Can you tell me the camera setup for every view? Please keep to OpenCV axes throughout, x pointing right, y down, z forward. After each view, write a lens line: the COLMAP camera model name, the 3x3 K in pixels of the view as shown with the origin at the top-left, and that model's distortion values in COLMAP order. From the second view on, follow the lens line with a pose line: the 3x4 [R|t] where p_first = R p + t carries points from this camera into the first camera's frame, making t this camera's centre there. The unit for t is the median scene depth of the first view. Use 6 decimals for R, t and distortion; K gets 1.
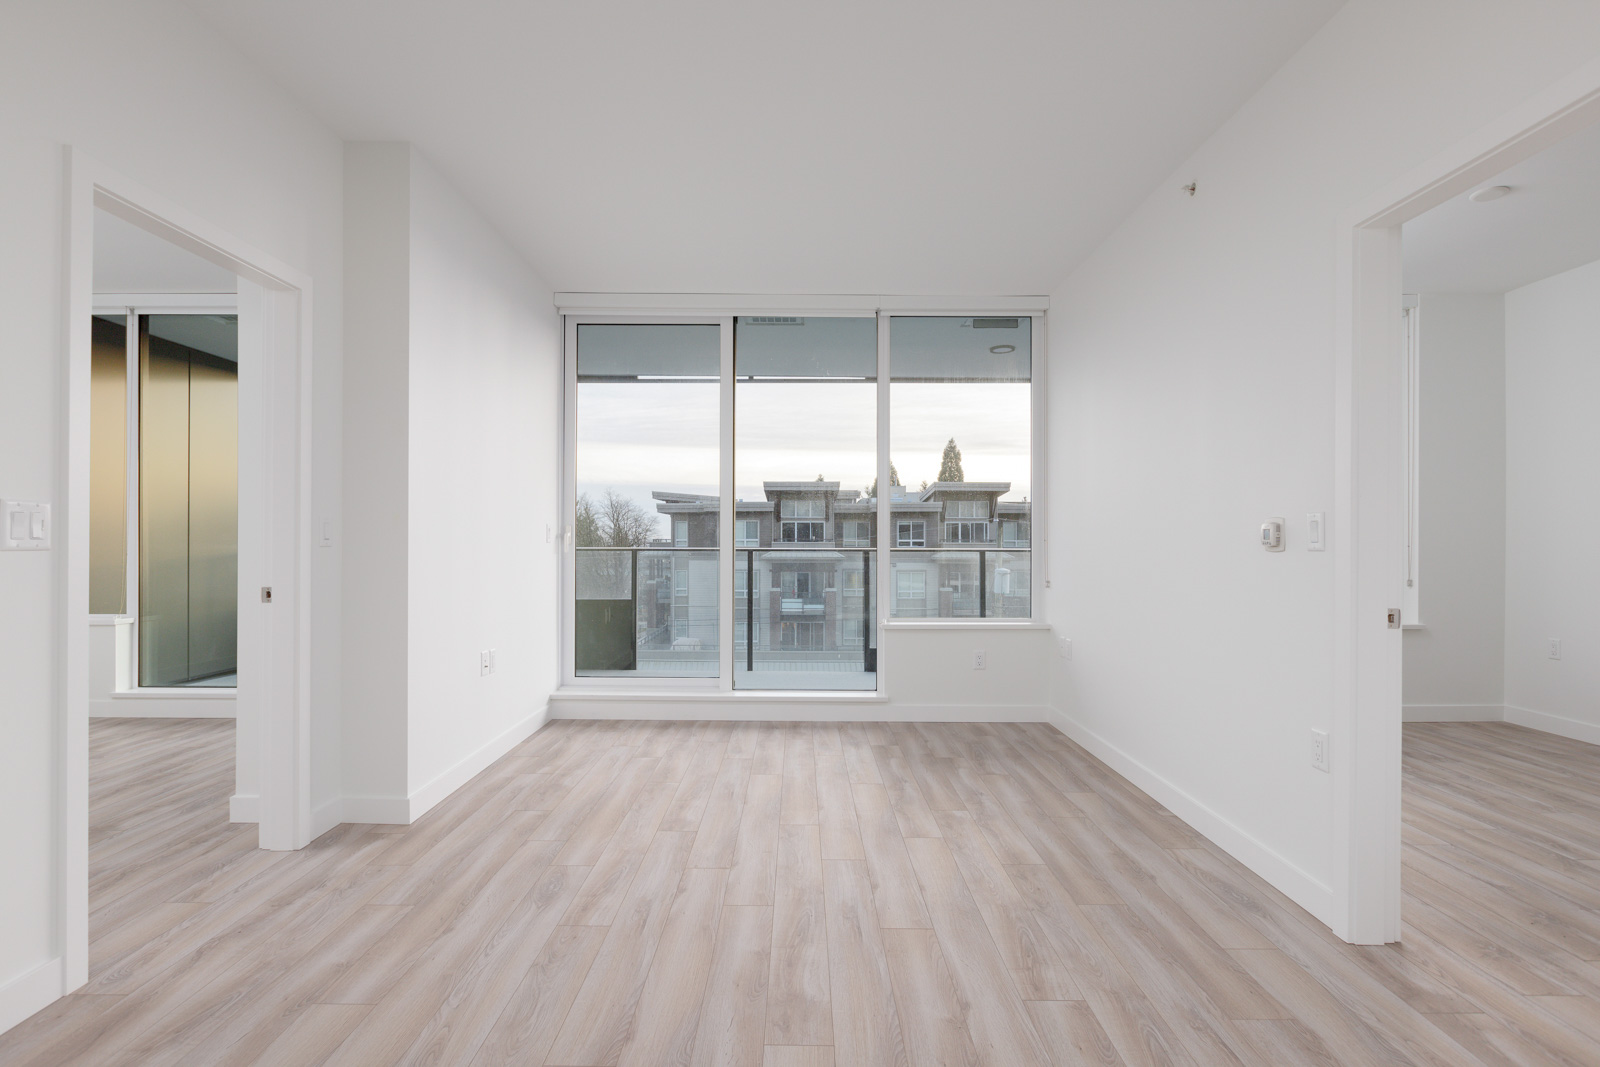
lens RADIAL K [[795.1, 0, 798.1], [0, 795.1, 537.7], [0, 0, 1]] dist [-0.004588, -0.000765]
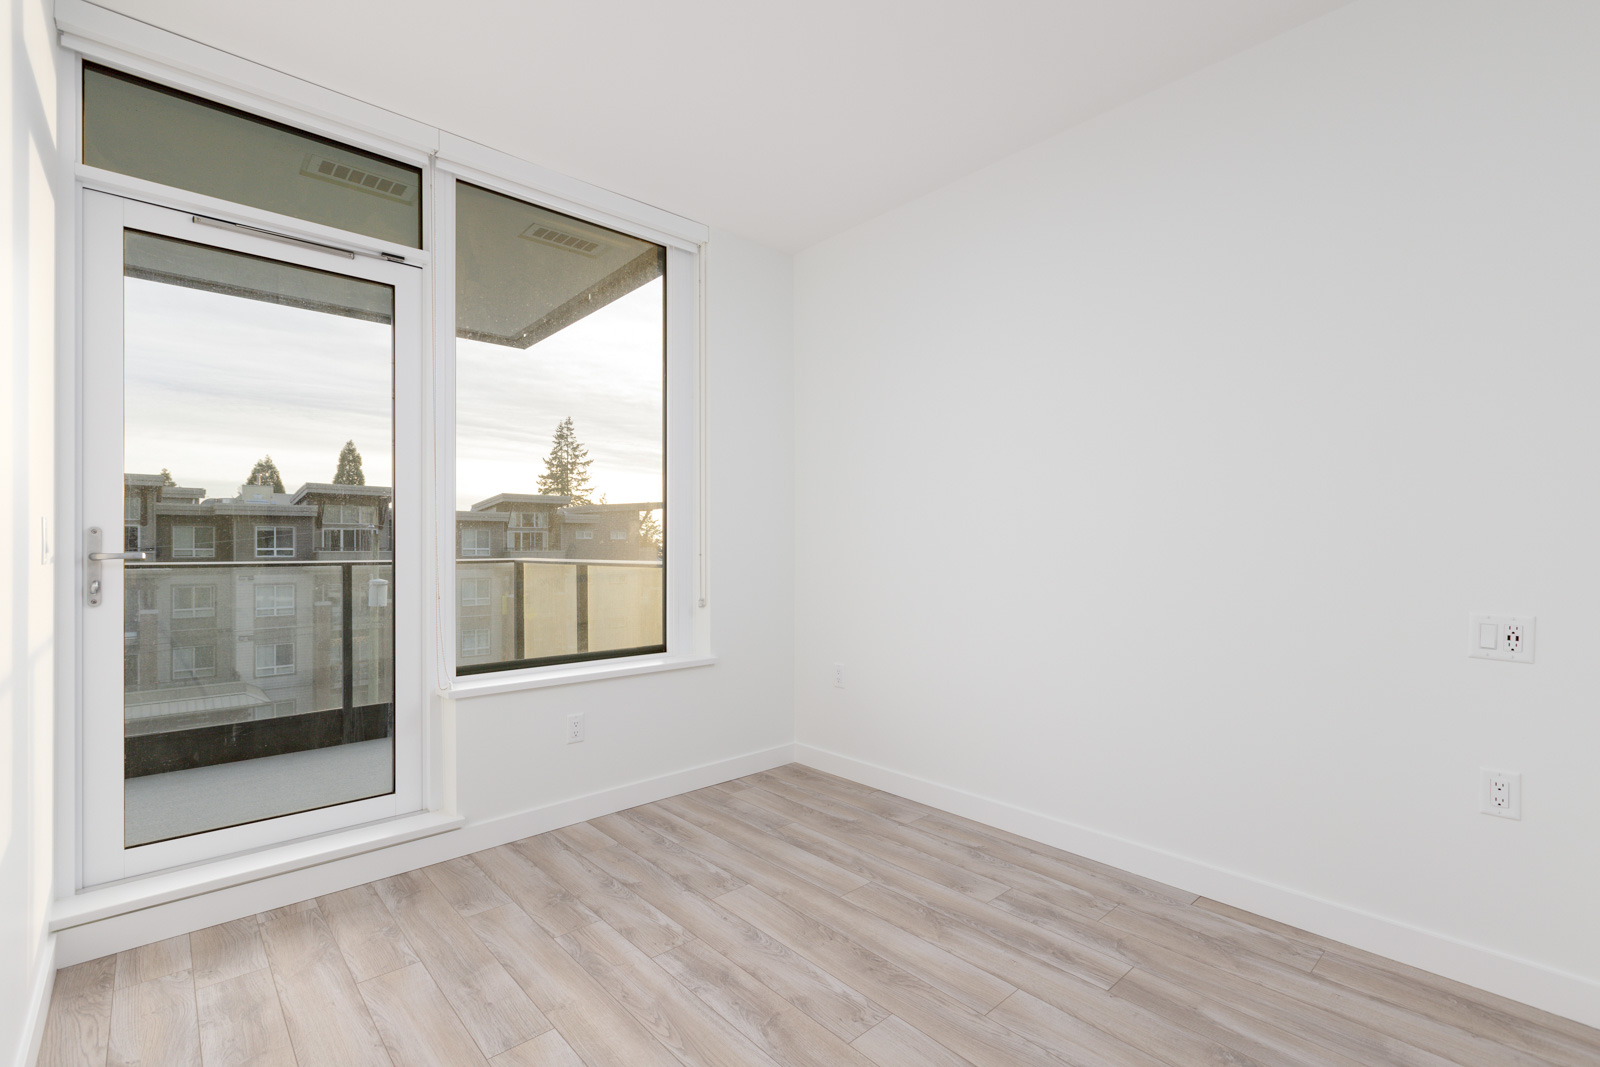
lens RADIAL K [[714.6, 0, 799.3], [0, 714.6, 540.5], [0, 0, 1]] dist [-0.000971, -0.000254]
pose [[0.737093, 0.002472, 0.675787, 0.059659], [0.002088, 0.999980, -0.005936, 0.000156], [-0.675788, 0.005786, 0.737073, 0.067925]]
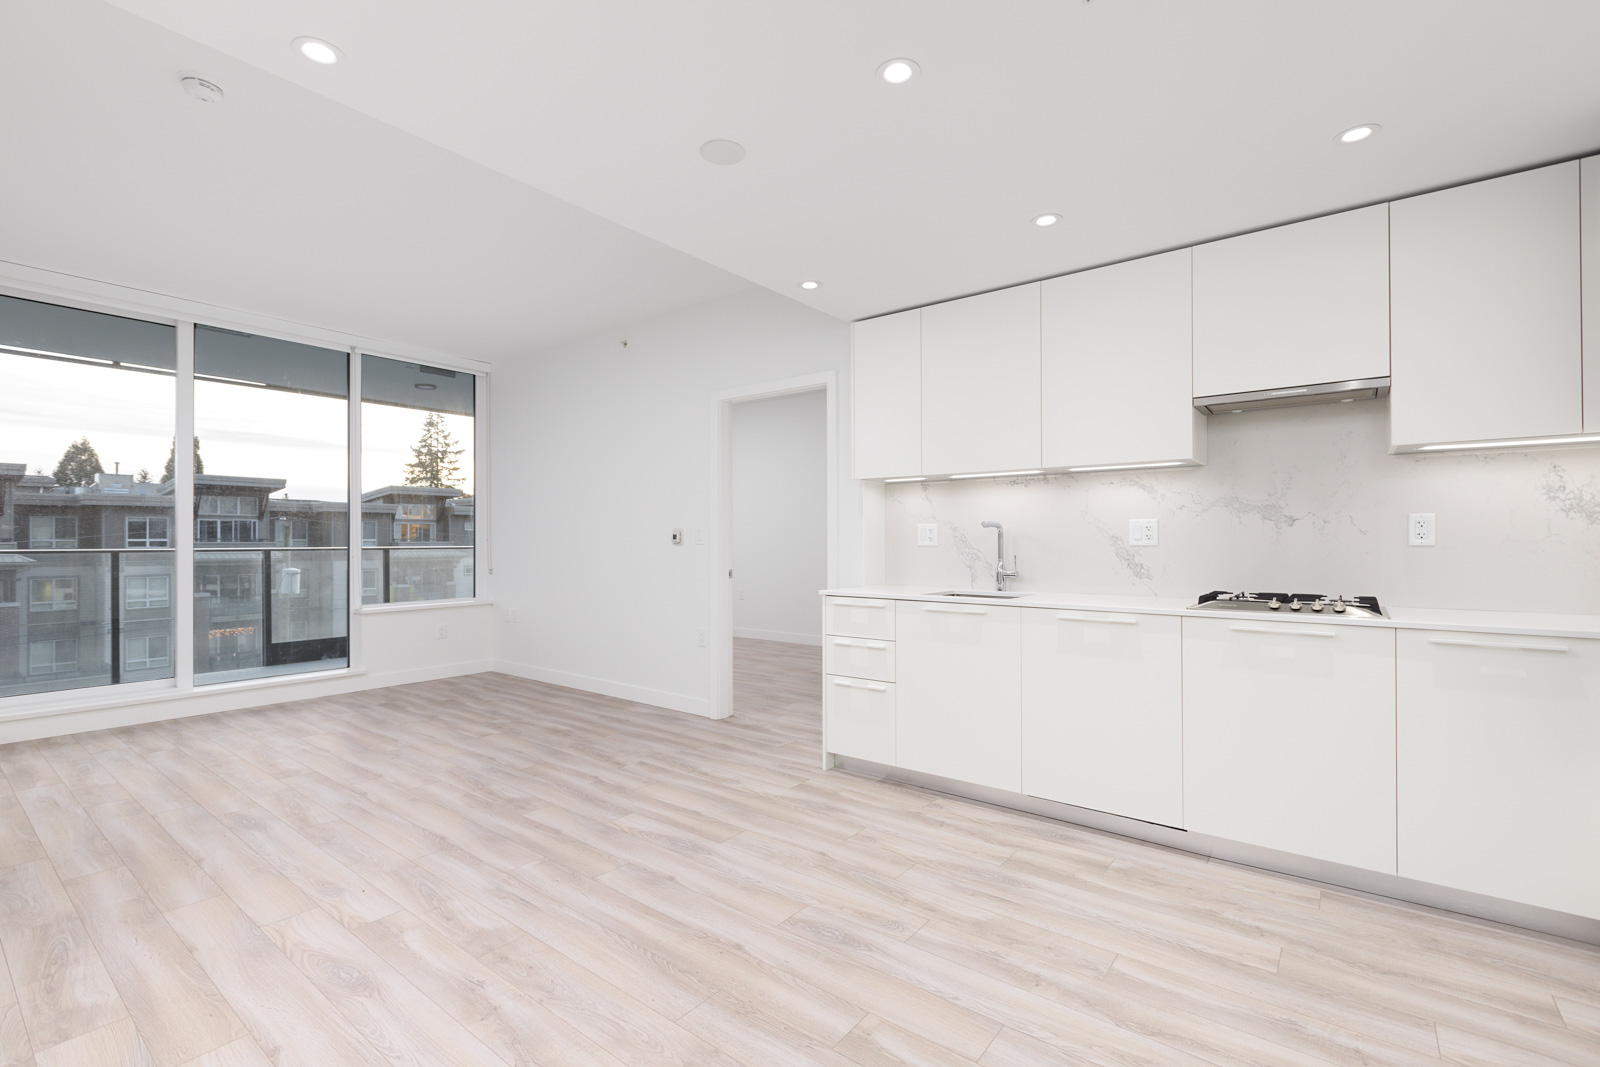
lens RADIAL K [[714.6, 0, 799.3], [0, 714.6, 540.5], [0, 0, 1]] dist [-0.000971, -0.000254]
pose [[0.613492, -0.005202, 0.789683, -0.053040], [0.000627, 0.999981, 0.006100, -0.000527], [-0.789700, -0.003247, 0.613484, -0.029475]]
